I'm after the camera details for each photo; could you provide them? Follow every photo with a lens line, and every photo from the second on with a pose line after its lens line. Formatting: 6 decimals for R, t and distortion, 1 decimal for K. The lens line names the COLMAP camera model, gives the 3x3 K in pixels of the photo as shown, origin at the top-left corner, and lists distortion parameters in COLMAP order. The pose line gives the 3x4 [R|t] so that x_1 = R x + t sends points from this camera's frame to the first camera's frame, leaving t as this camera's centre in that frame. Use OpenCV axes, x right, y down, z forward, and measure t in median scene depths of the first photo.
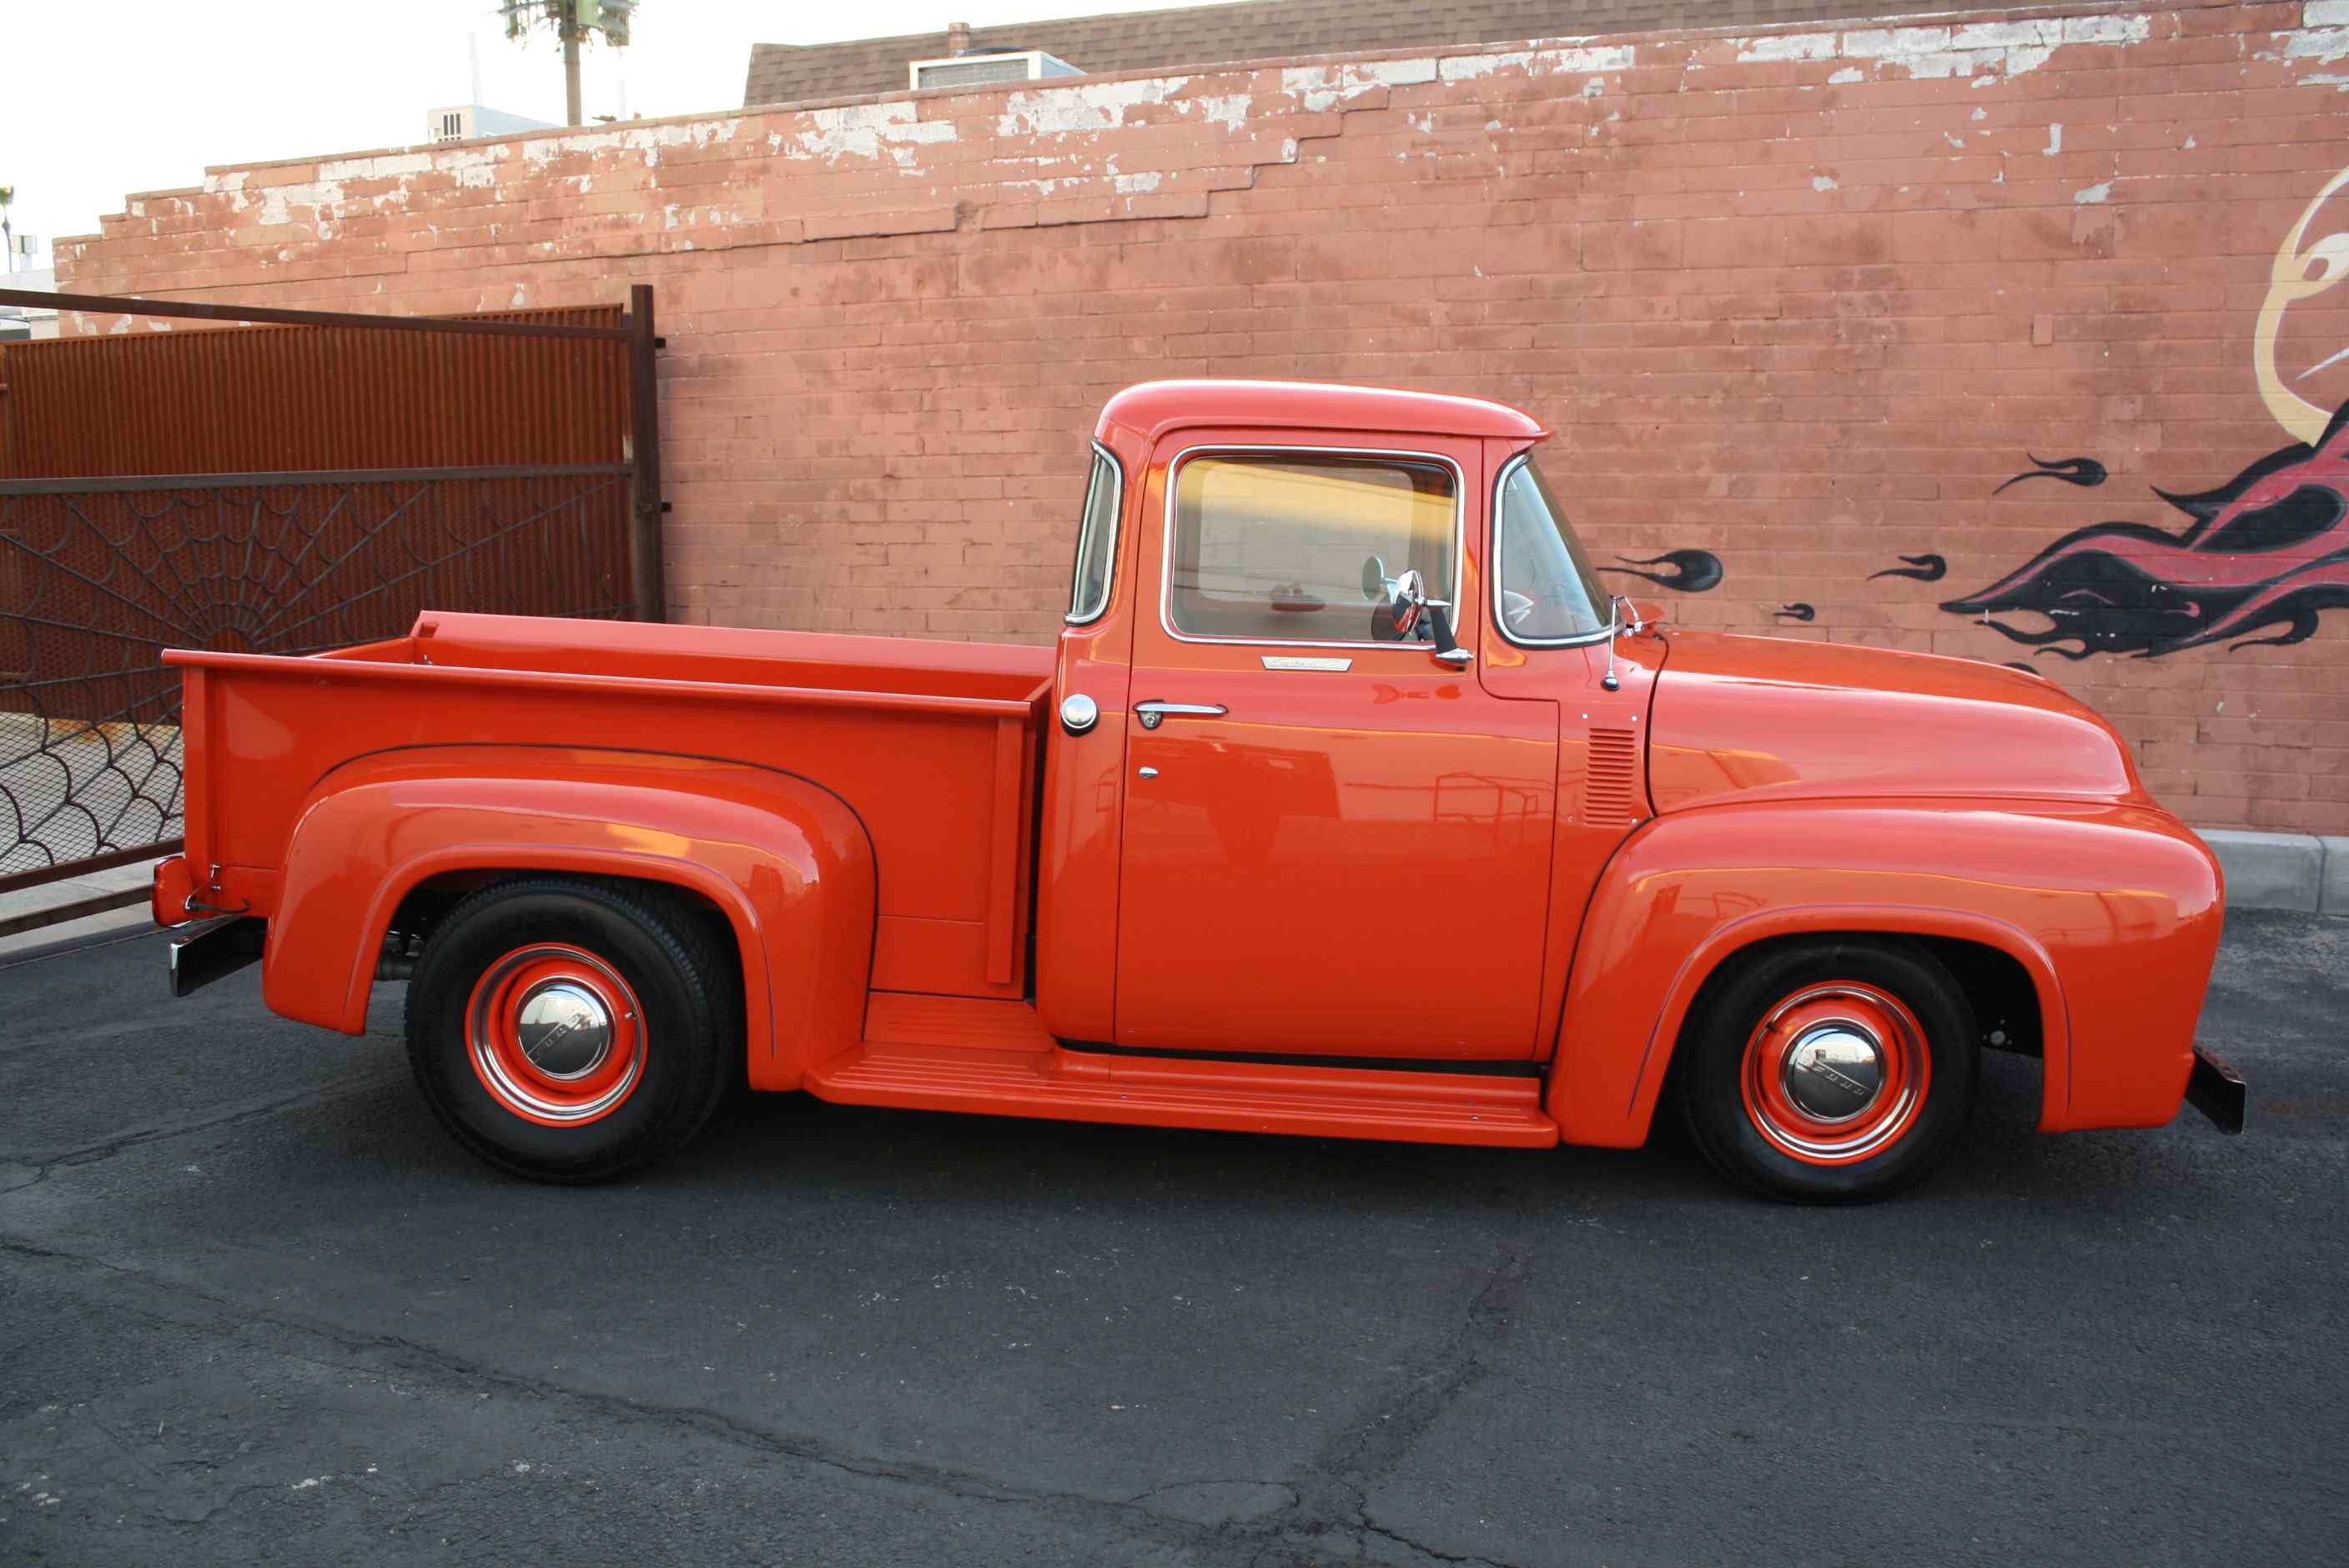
lens RADIAL K [[2021.4, 0, 1176.2], [0, 2021.4, 770.9], [0, 0, 1]] dist [-0.160645, 0.147205]
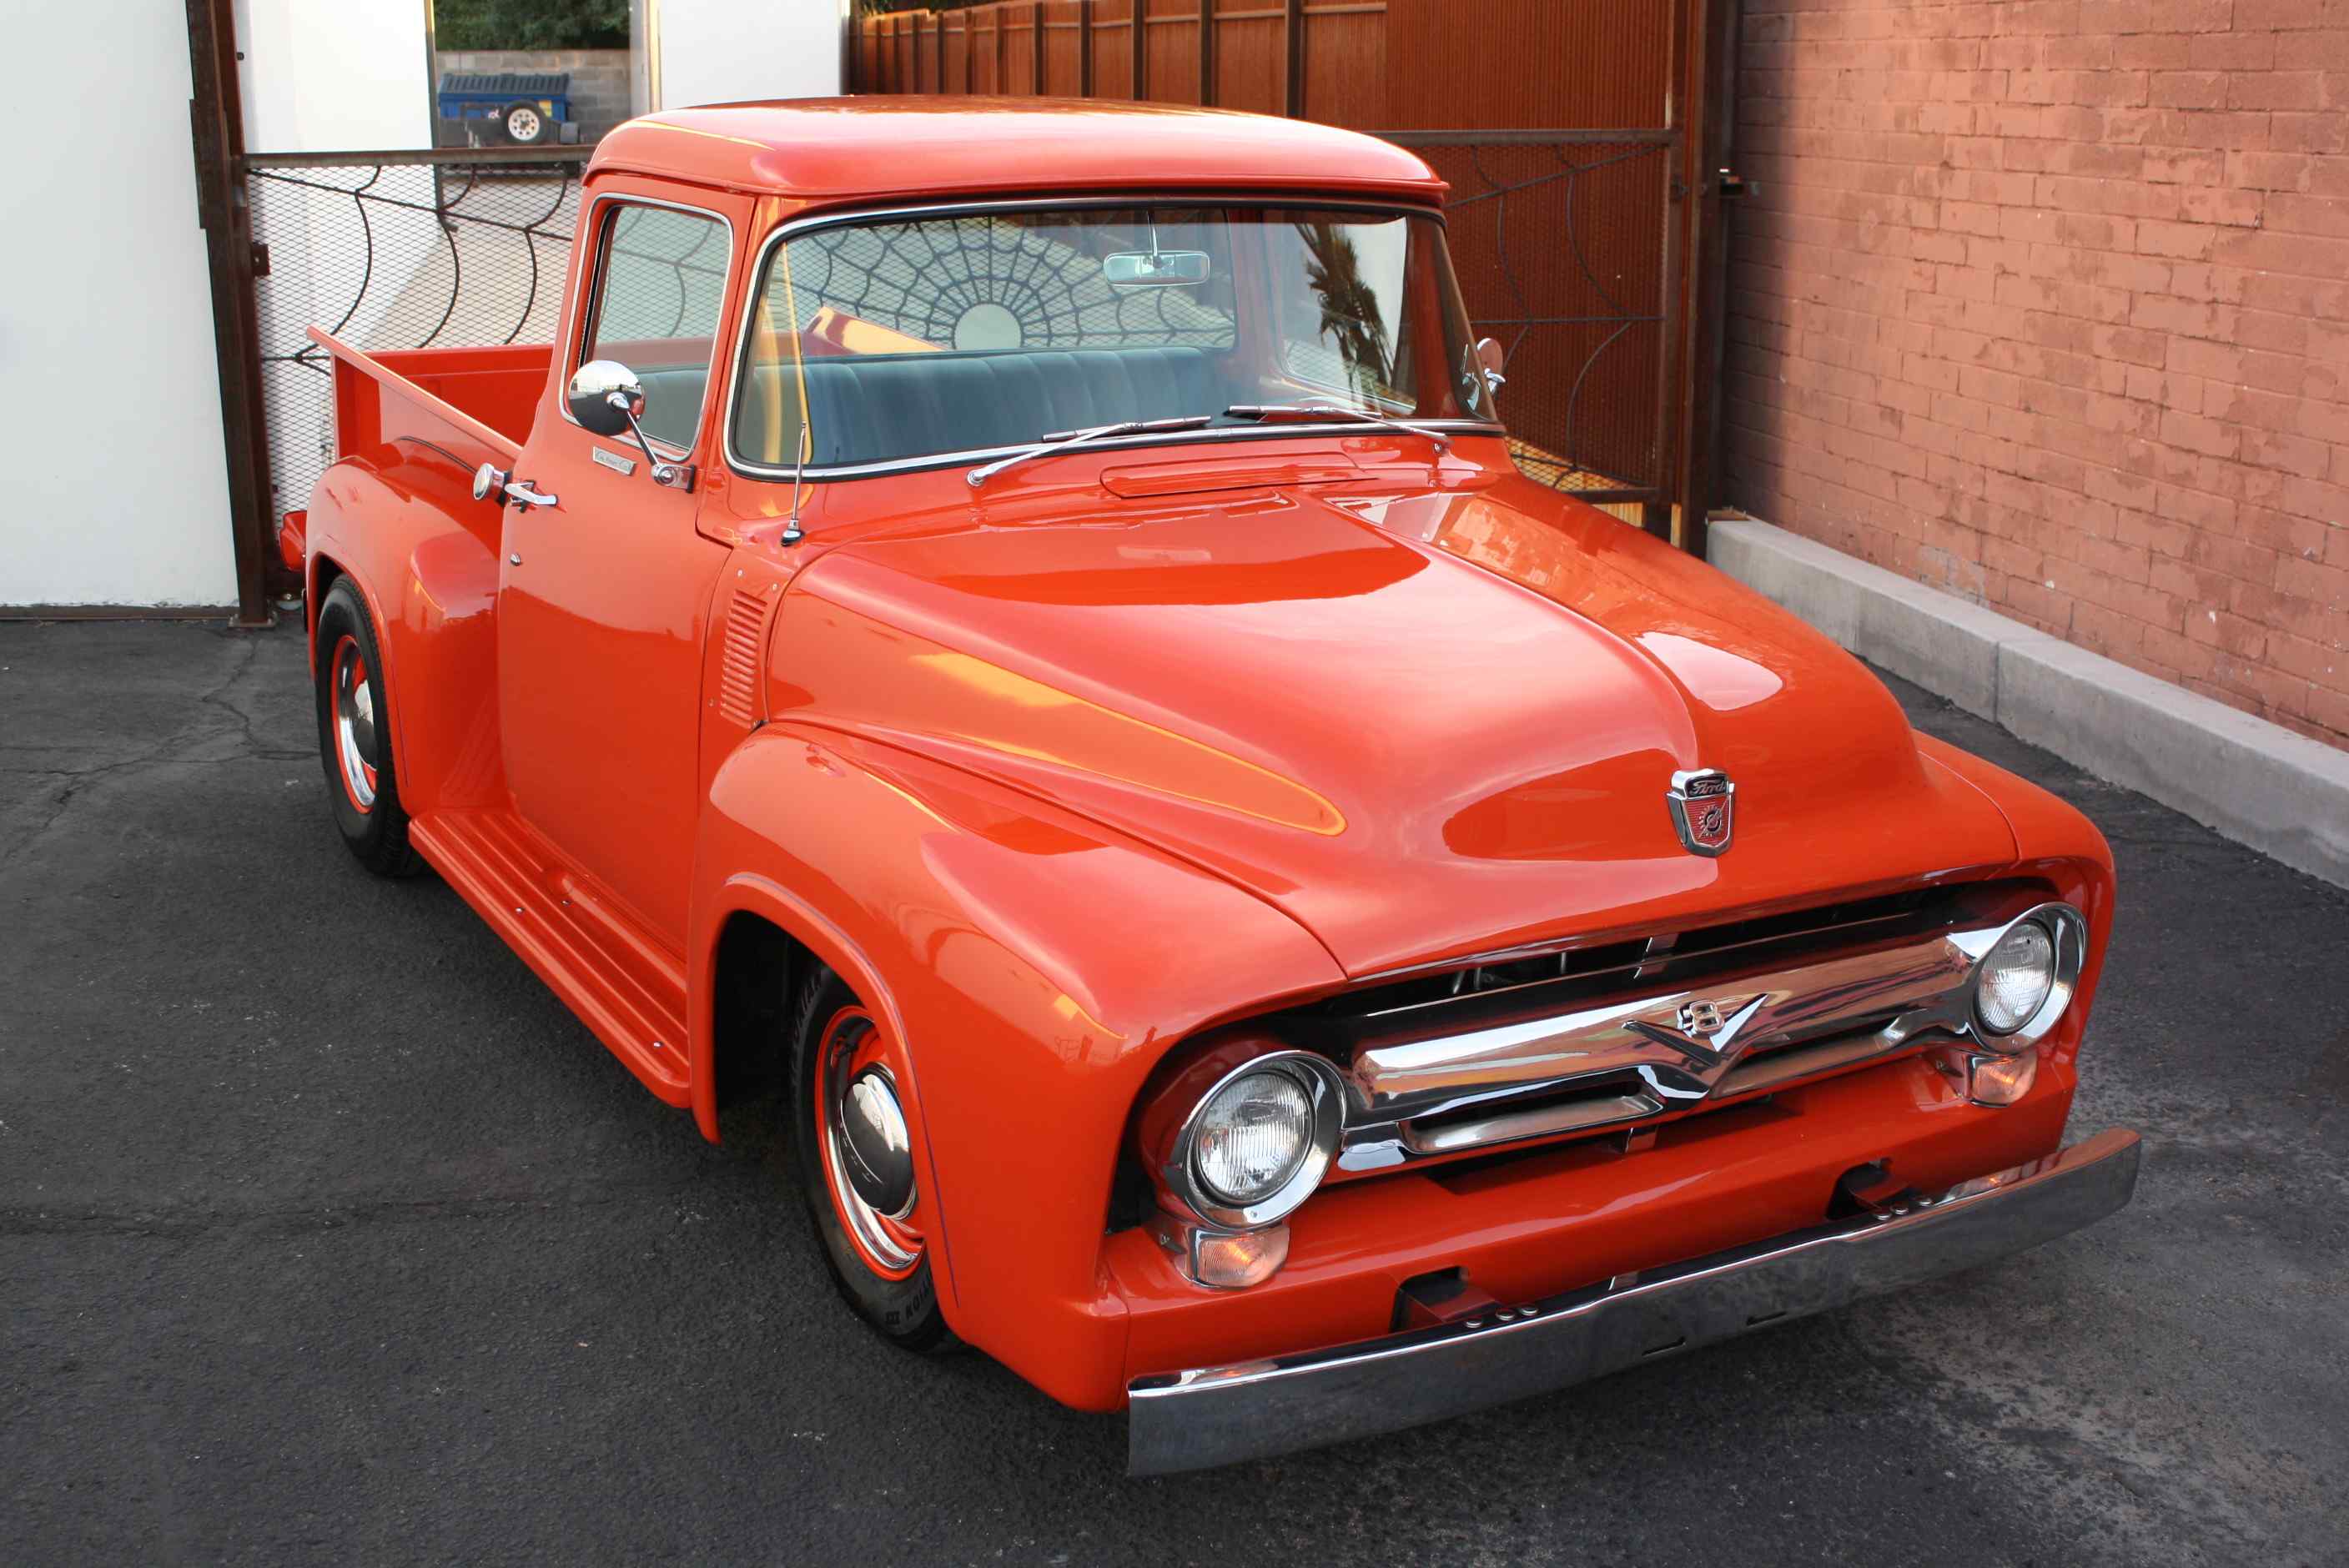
lens RADIAL K [[2792.9, 0, 1177.1], [0, 2792.9, 794.7], [0, 0, 1]] dist [-0.105209, 0.163921]
pose [[0.548144, 0.219322, -0.807116, 0.616804], [-0.129142, 0.975627, 0.177407, -0.081532], [0.826353, 0.006988, 0.563108, 0.291021]]
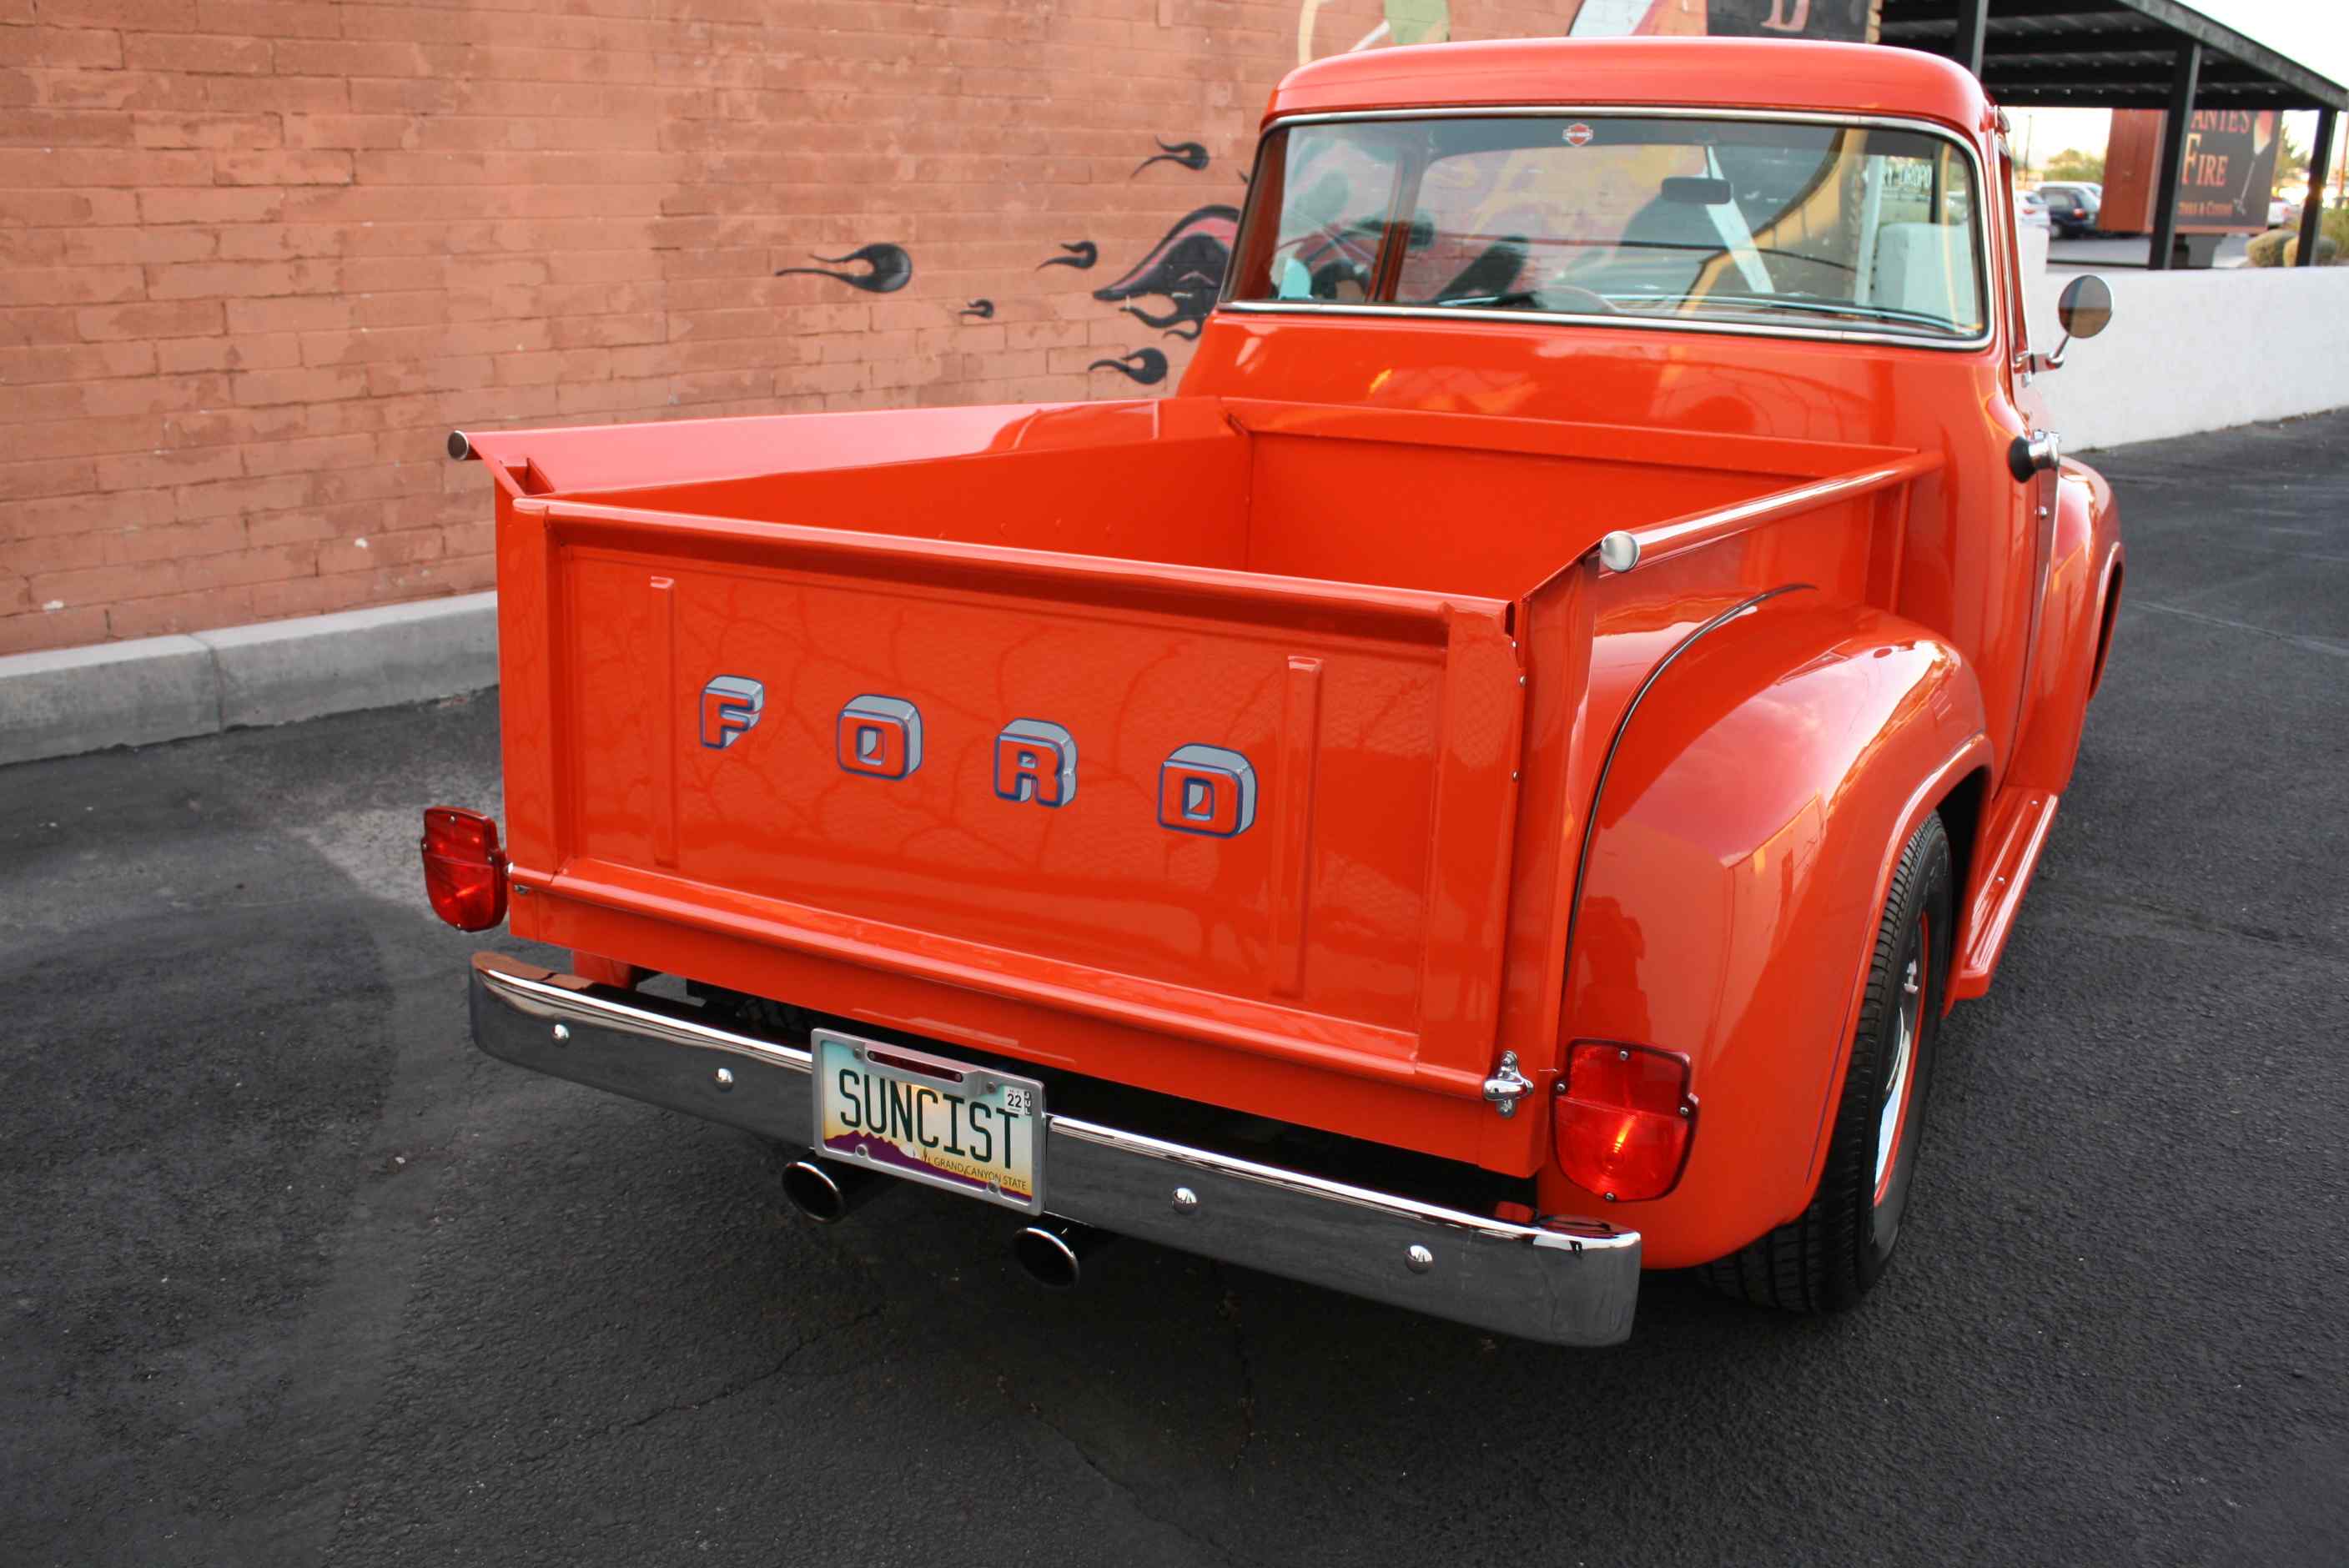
lens RADIAL K [[2075.6, 0, 1174.8], [0, 2075.6, 784.4], [0, 0, 1]] dist [-0.160140, 0.155799]
pose [[0.423267, -0.243797, 0.872587, -0.520892], [0.111190, 0.969813, 0.217026, -0.062791], [-0.899156, 0.005163, 0.437597, 0.505871]]
